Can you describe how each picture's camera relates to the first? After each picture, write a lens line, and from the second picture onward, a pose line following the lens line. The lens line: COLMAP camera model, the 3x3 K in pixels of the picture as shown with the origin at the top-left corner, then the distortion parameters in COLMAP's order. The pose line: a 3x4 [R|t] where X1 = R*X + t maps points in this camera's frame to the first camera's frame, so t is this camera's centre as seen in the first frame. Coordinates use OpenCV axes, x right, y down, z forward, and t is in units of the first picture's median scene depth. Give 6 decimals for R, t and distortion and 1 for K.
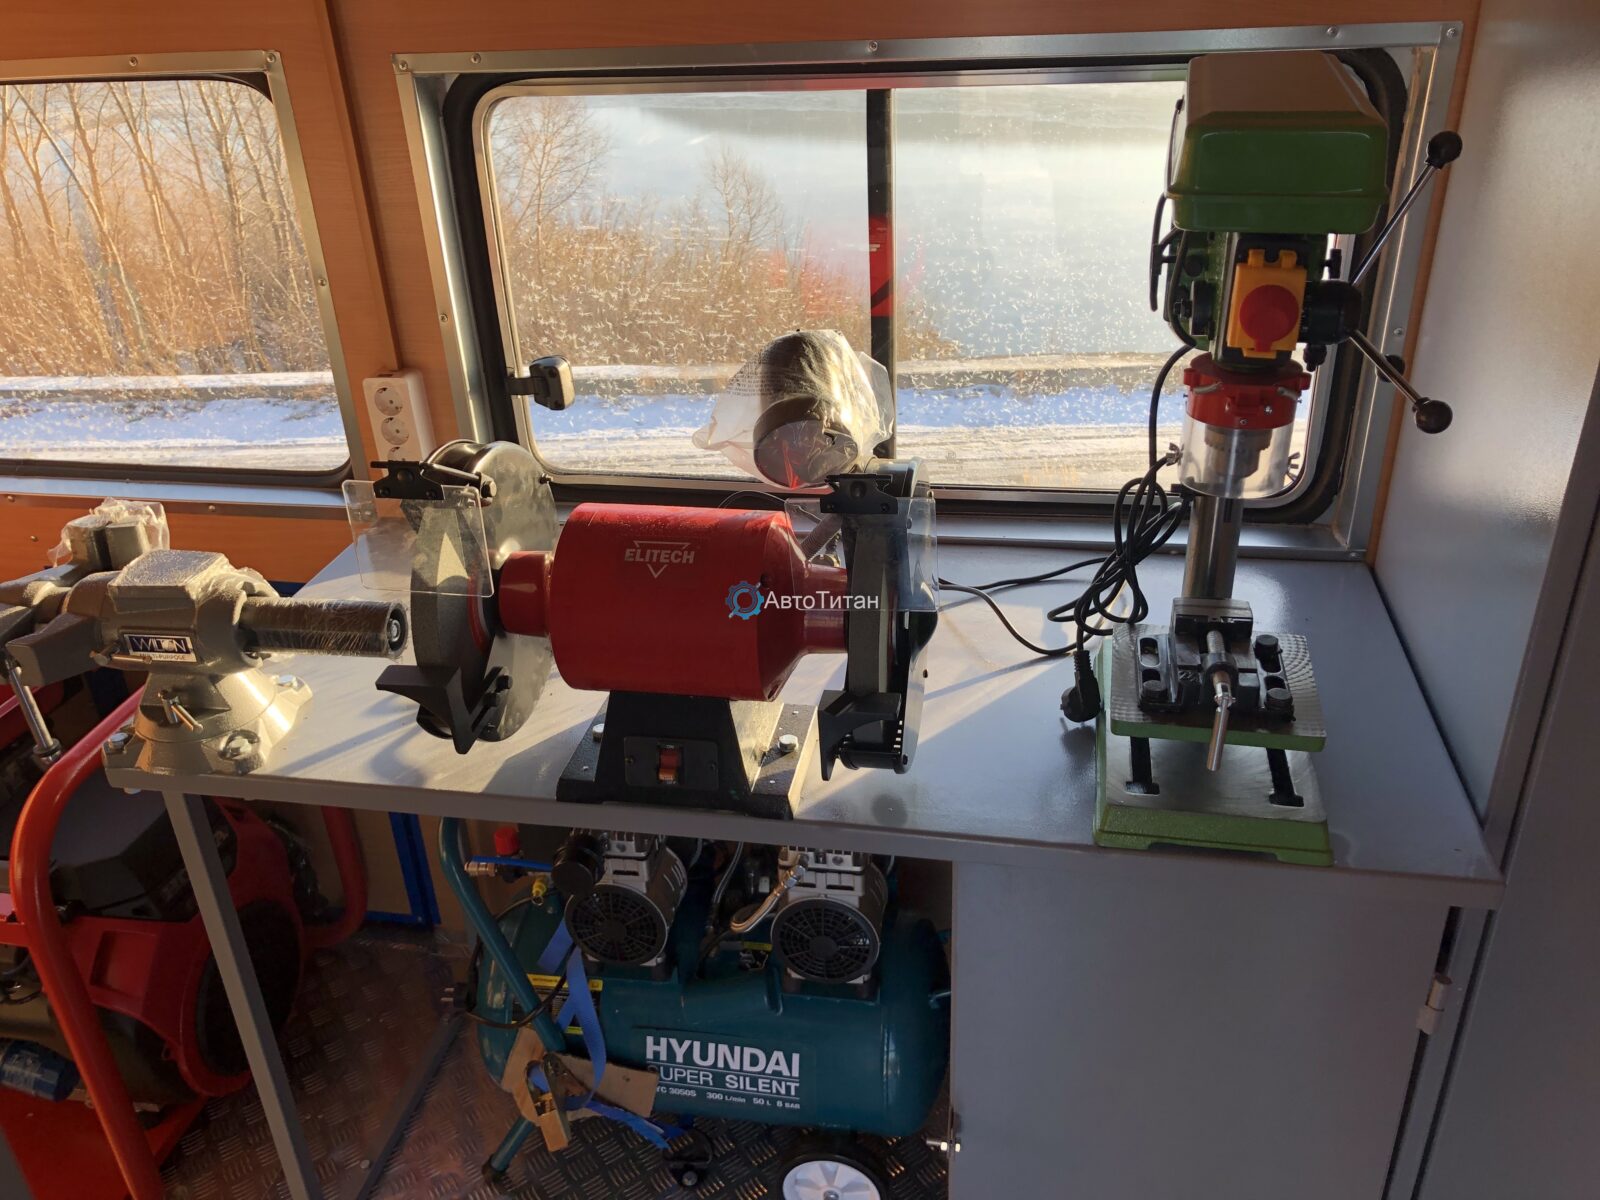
lens RADIAL K [[1318.9, 0, 802.4], [0, 1318.9, 603.5], [0, 0, 1]] dist [0.035581, -0.024834]
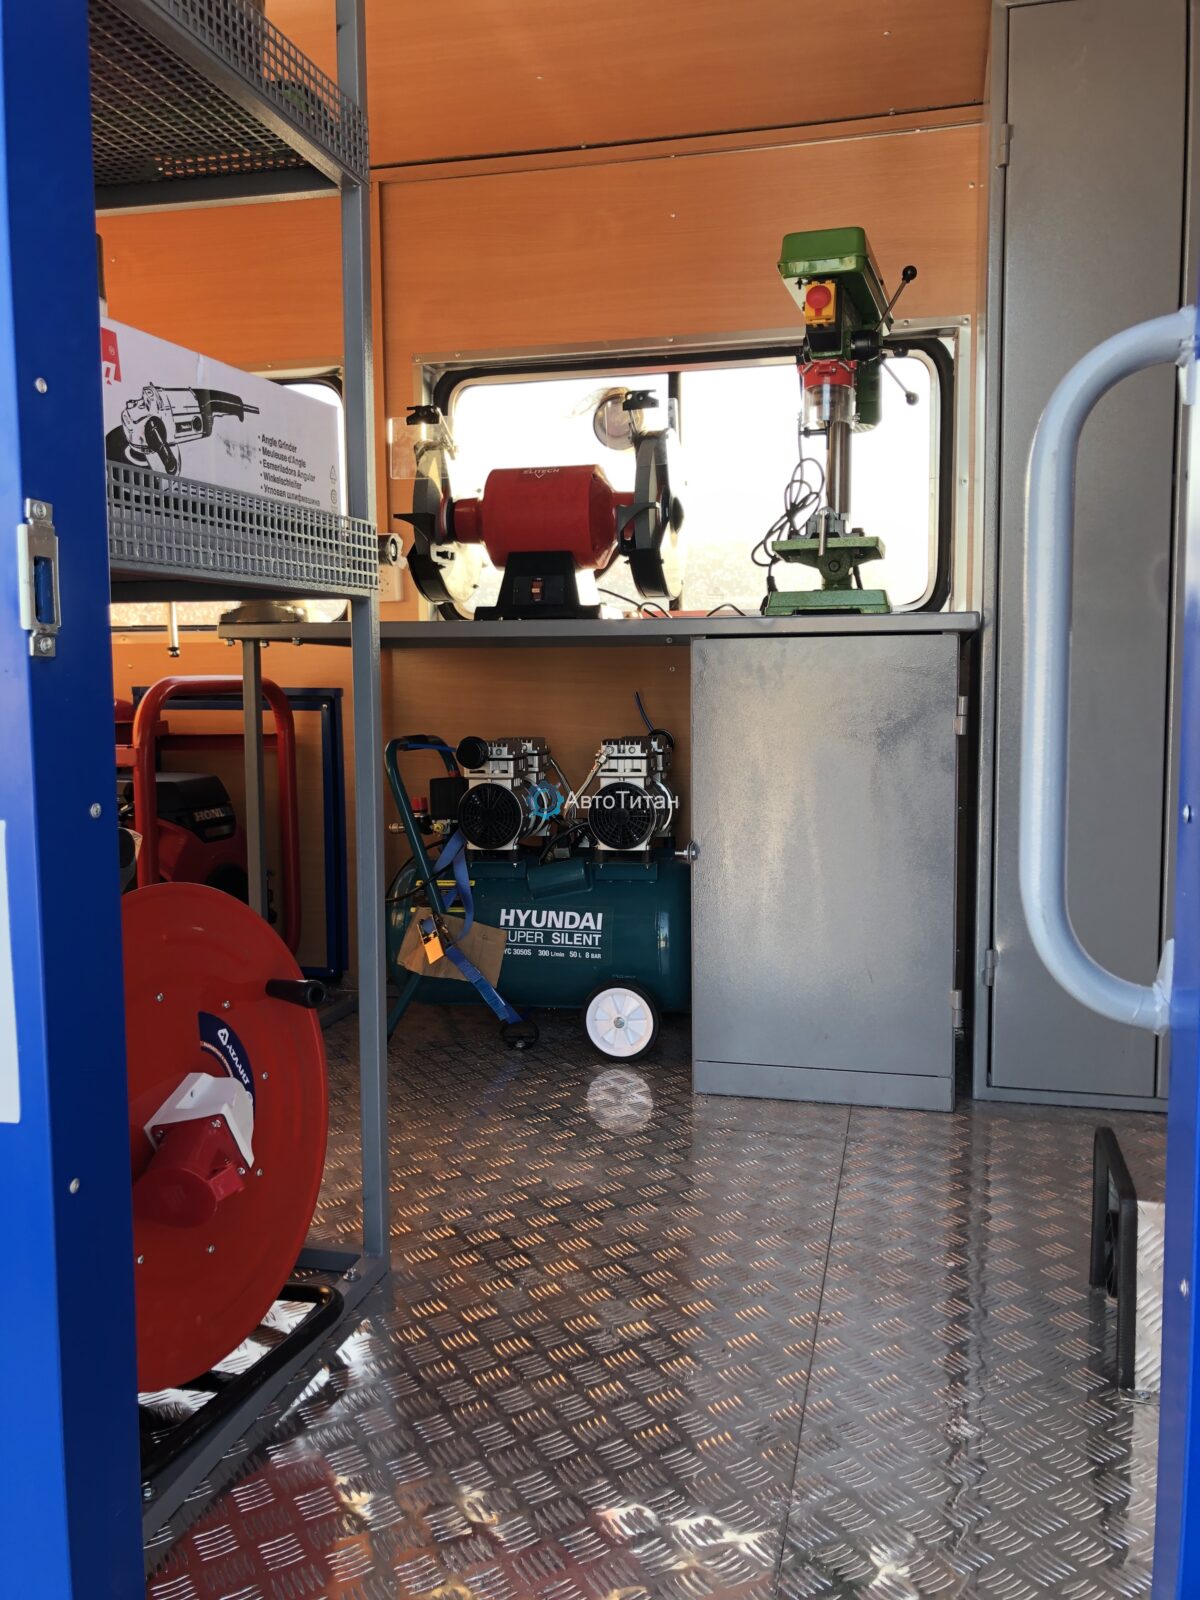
lens RADIAL K [[1318.9, 0, 598.6], [0, 1318.9, 795.8], [0, 0, 1]] dist [0.035581, -0.024834]
pose [[0.997654, 0.037708, -0.057145, 0.072993], [-0.057531, 0.914211, -0.401134, 0.809392], [0.037116, 0.403480, 0.914235, -0.415063]]
